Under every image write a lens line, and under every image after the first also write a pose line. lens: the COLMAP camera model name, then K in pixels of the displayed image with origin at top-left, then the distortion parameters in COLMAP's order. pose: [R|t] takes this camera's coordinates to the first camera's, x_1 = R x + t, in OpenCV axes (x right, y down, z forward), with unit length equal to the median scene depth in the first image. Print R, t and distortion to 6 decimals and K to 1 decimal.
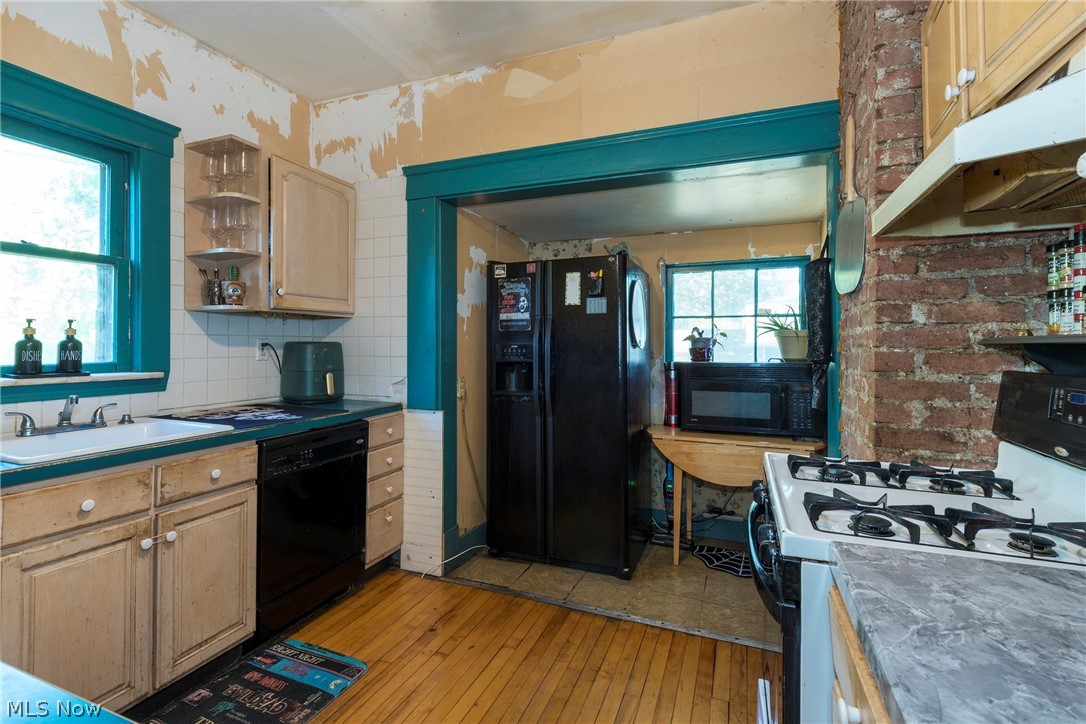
lens RADIAL K [[497.3, 0, 544.2], [0, 497.3, 337.5], [0, 0, 1]] dist [0.002404, -0.005831]
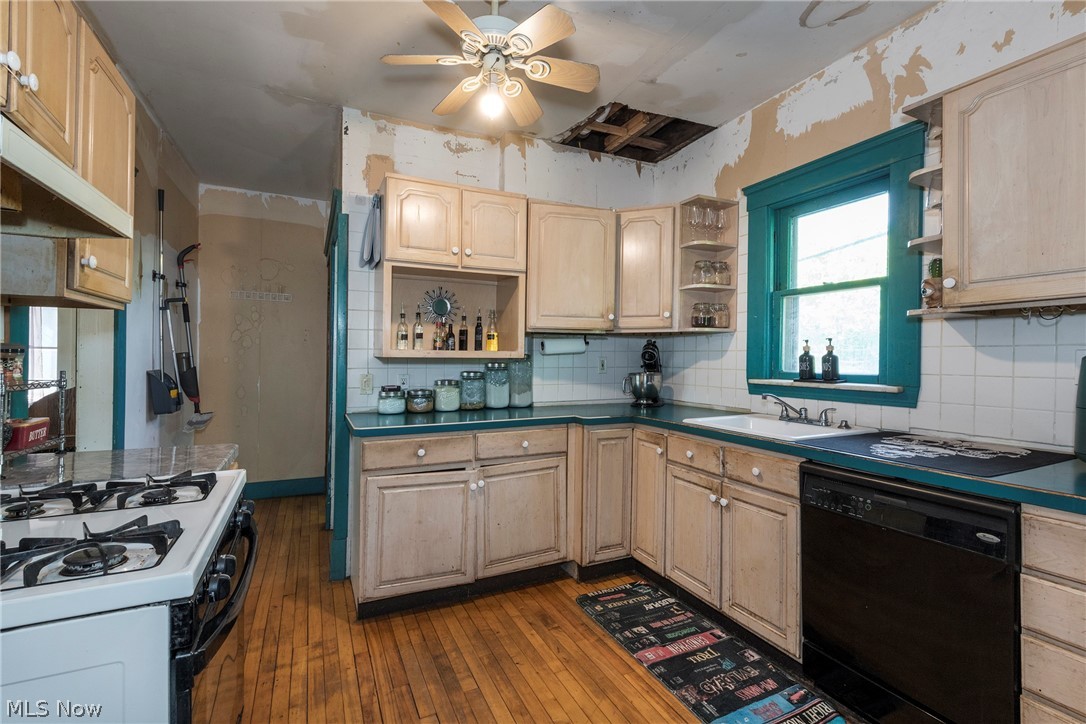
lens RADIAL K [[478.7, 0, 541.3], [0, 478.7, 356.0], [0, 0, 1]] dist [0.000026, -0.000158]
pose [[-0.672477, -0.007905, -0.740076, 0.352630], [0.002251, 0.999916, -0.012727, 0.018188], [0.740115, -0.010224, -0.672403, 1.021703]]
